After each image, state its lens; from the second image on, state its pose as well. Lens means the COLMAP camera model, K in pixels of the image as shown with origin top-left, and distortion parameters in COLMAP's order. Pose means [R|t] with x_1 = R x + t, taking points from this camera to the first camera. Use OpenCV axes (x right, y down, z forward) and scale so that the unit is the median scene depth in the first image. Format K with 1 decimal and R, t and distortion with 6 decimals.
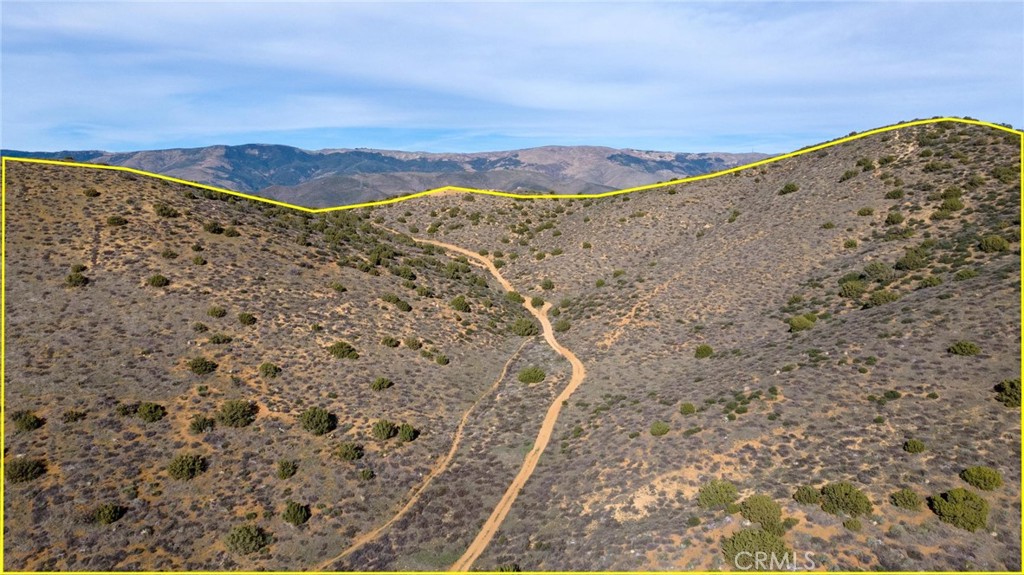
lens RADIAL K [[745.6, 0, 512.0], [0, 745.6, 287.5], [0, 0, 1]] dist [0.021551, 0.045033]
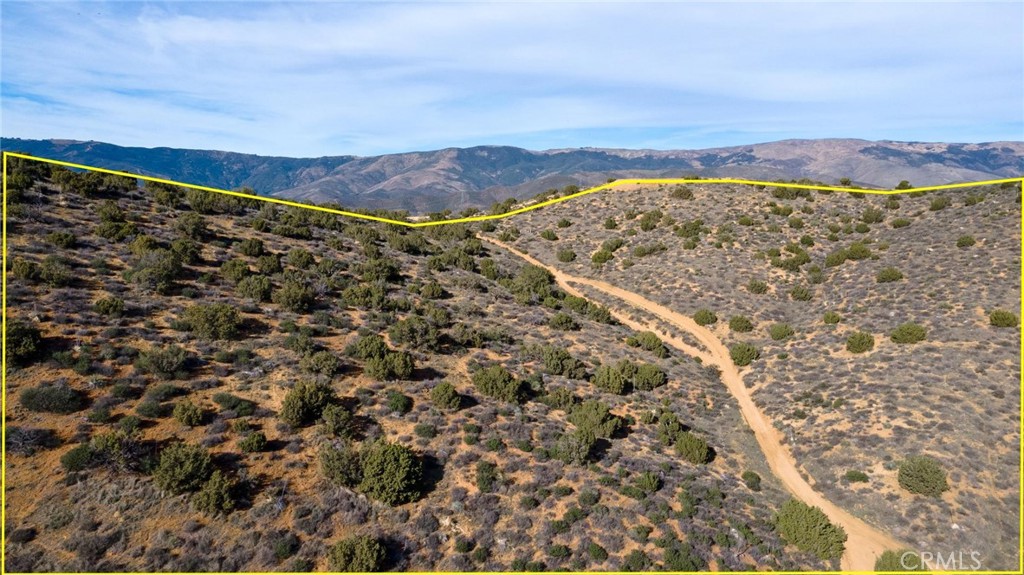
lens RADIAL K [[745.6, 0, 512.0], [0, 745.6, 287.5], [0, 0, 1]] dist [0.021551, 0.045033]
pose [[0.956013, 0.033151, -0.291445, -0.016660], [-0.033005, 0.999441, 0.005418, -0.053202], [0.291462, 0.004439, 0.956572, 0.468513]]
